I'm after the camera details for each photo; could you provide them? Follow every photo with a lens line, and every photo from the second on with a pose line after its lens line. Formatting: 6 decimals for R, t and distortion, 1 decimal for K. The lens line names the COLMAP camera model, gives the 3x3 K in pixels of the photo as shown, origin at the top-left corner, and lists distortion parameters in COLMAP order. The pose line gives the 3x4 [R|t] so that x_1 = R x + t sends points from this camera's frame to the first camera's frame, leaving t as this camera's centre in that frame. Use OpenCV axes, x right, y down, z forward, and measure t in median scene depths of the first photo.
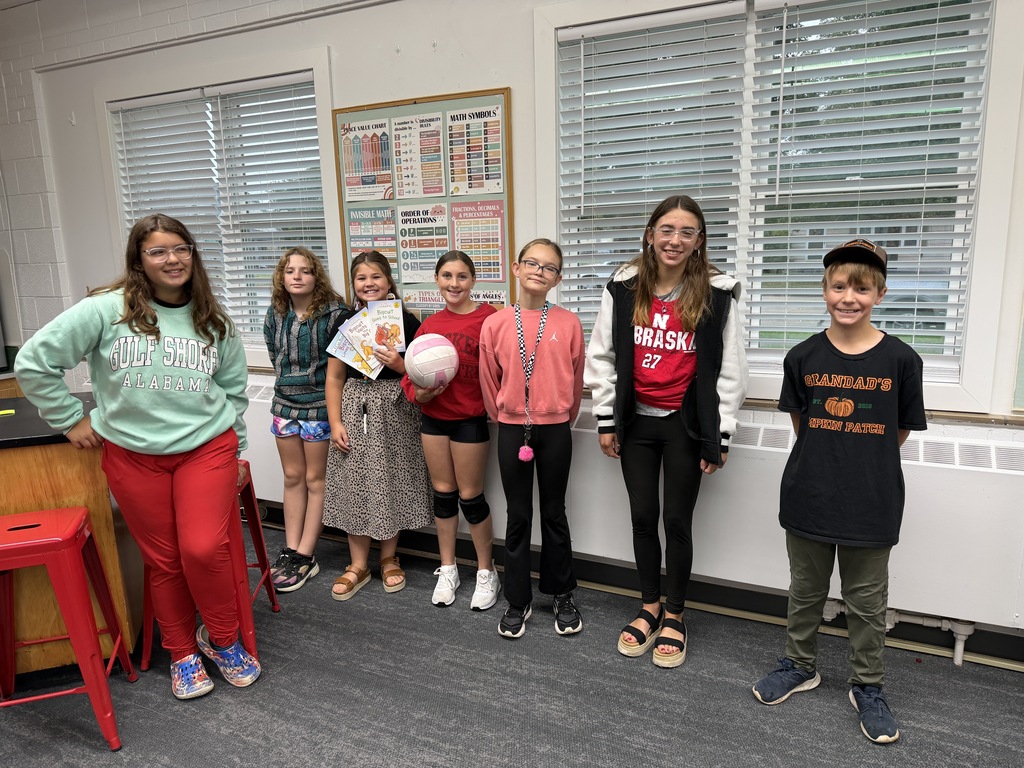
lens RADIAL K [[715.1, 0, 521.1], [0, 715.1, 387.2], [0, 0, 1]] dist [0.008616, -0.024160]
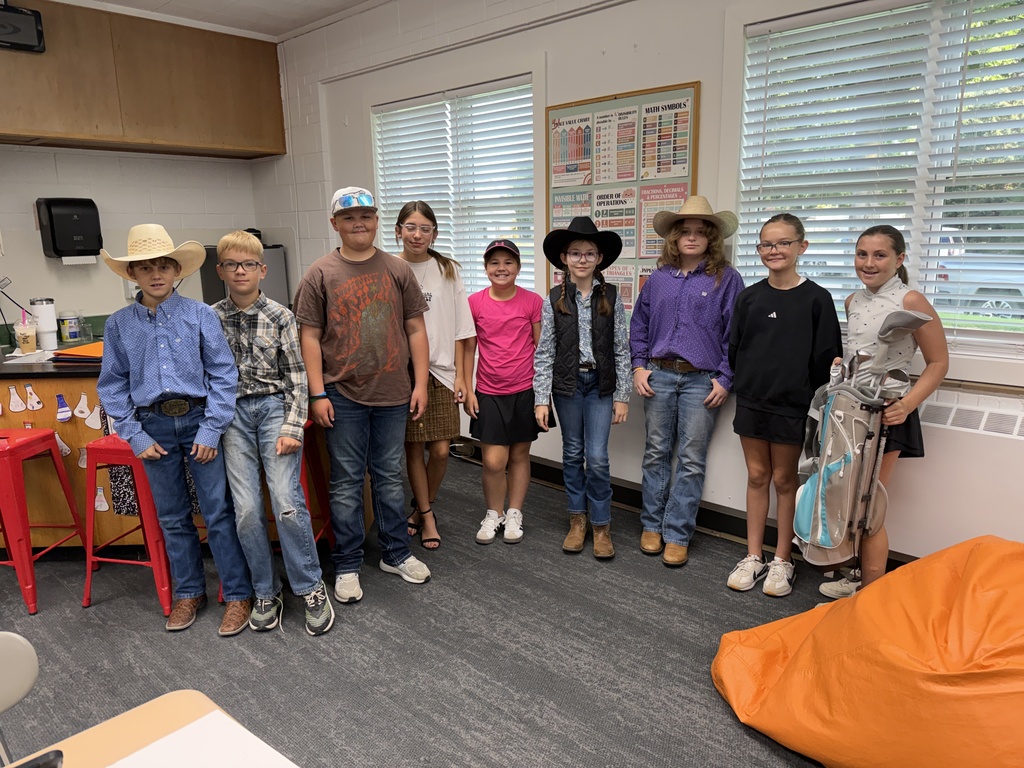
lens RADIAL K [[715.1, 0, 512.7], [0, 715.1, 384.1], [0, 0, 1]] dist [0.008616, -0.024160]
pose [[0.951202, 0.071050, -0.300276, 0.069856], [-0.064763, 0.997424, 0.030854, 0.029707], [0.301695, -0.009902, 0.953353, -0.133966]]
